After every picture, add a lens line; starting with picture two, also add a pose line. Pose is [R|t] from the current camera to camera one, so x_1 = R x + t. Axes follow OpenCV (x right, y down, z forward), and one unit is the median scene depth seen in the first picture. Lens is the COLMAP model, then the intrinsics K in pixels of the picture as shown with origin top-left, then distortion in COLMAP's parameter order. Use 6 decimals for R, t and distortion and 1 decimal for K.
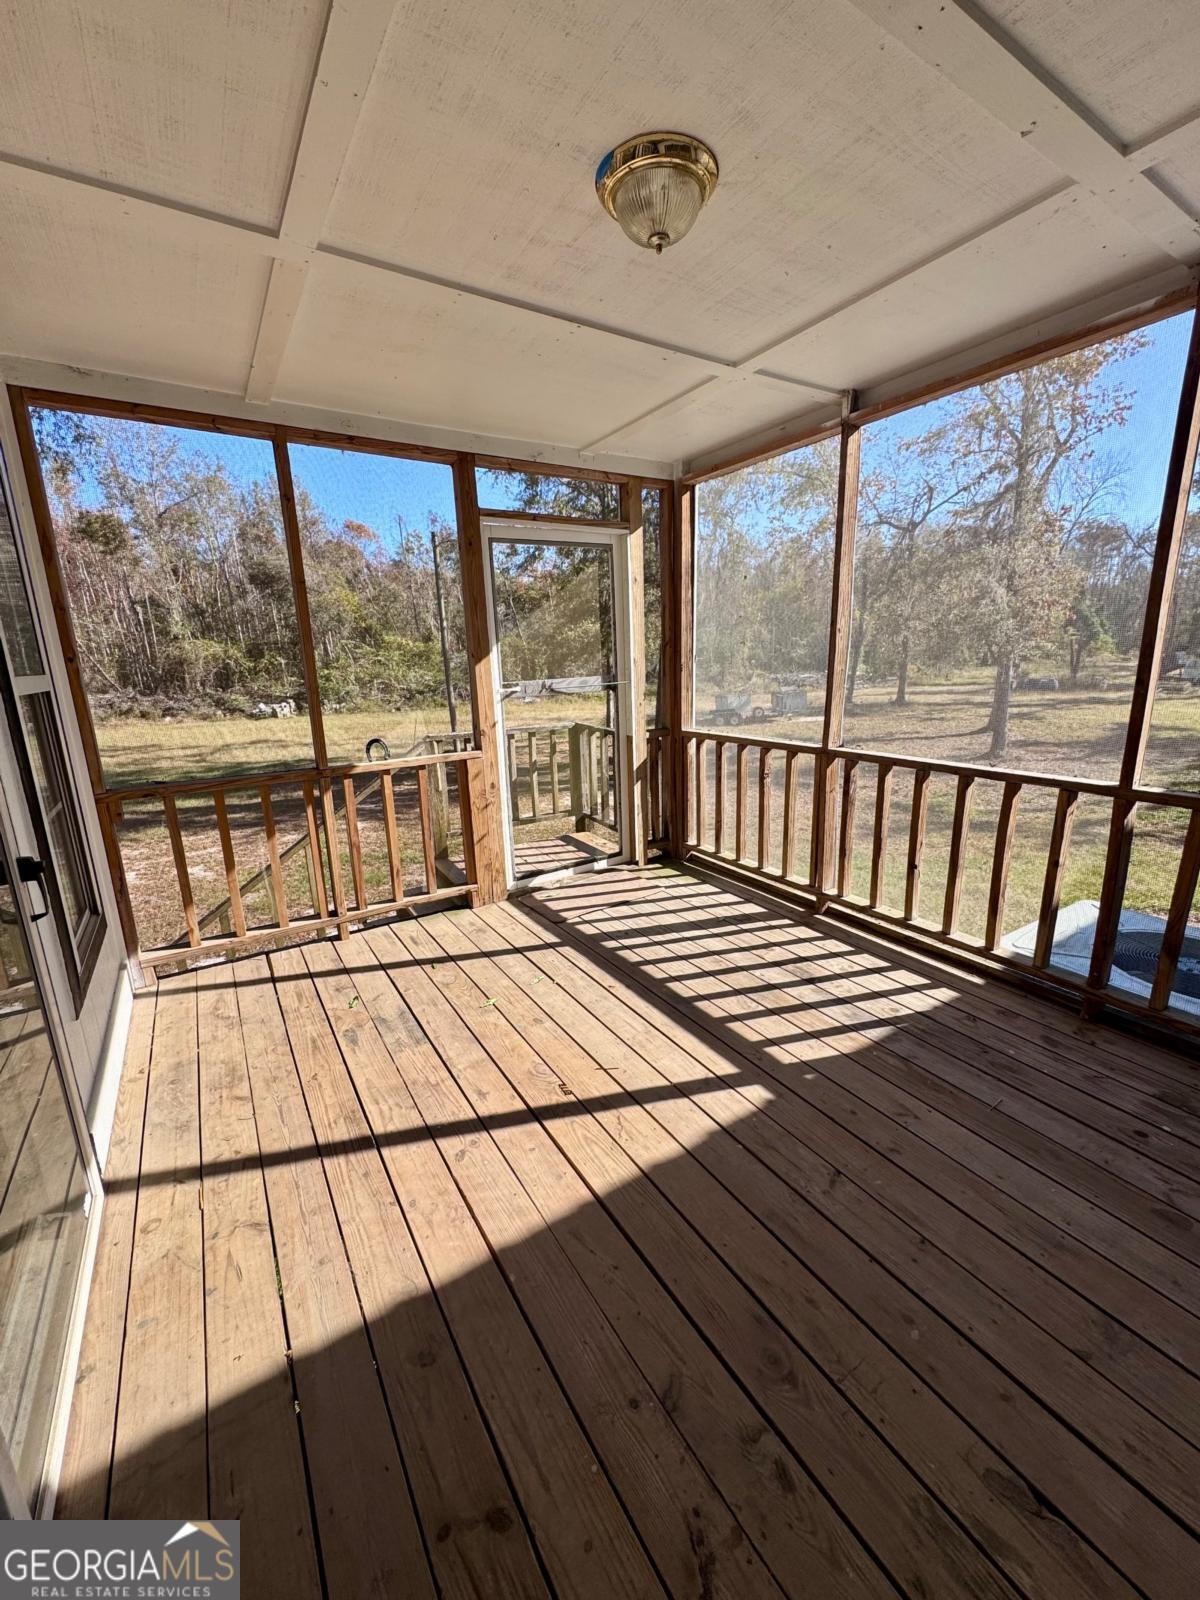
lens RADIAL K [[643.8, 0, 601.8], [0, 643.8, 802.0], [0, 0, 1]] dist [0.001151, 0.000109]
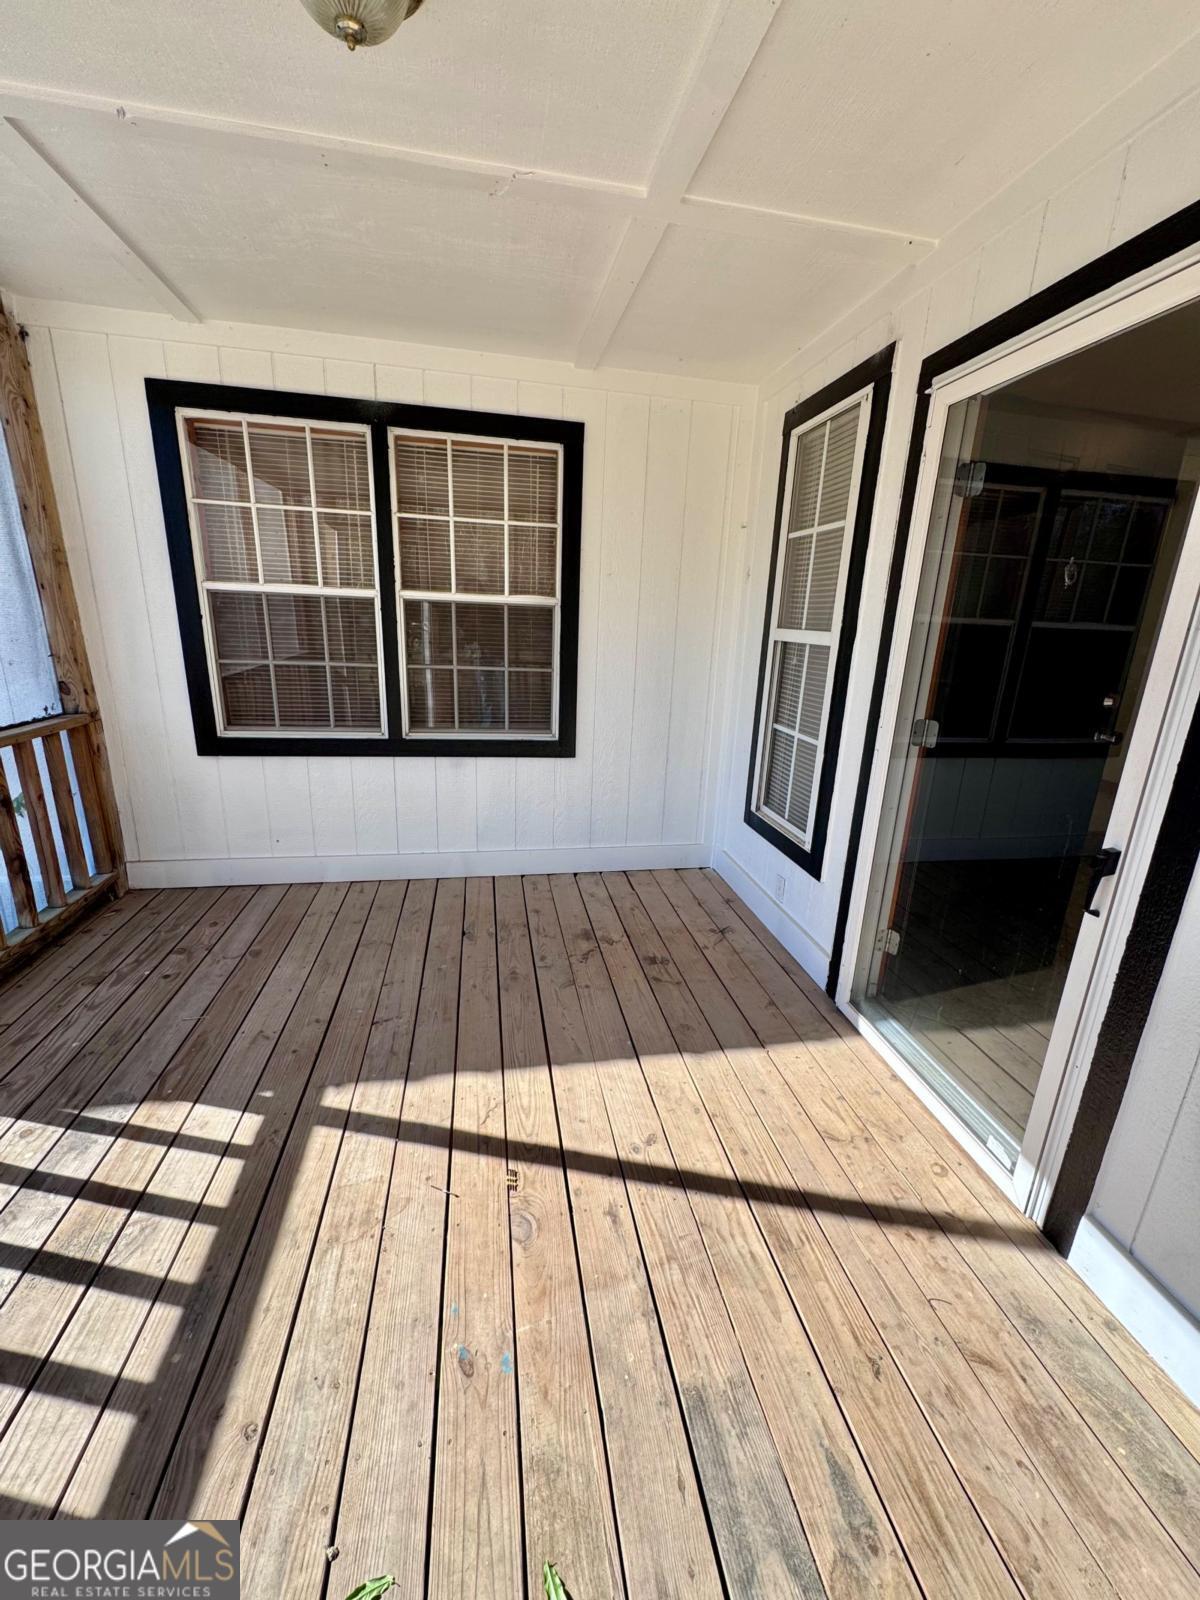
lens RADIAL K [[643.8, 0, 602.3], [0, 643.8, 802.4], [0, 0, 1]] dist [0.001151, 0.000109]
pose [[-0.927343, -0.110814, 0.357429, -0.398752], [0.075167, 0.880522, 0.468008, -0.326831], [-0.366586, 0.460870, -0.808216, 1.421986]]
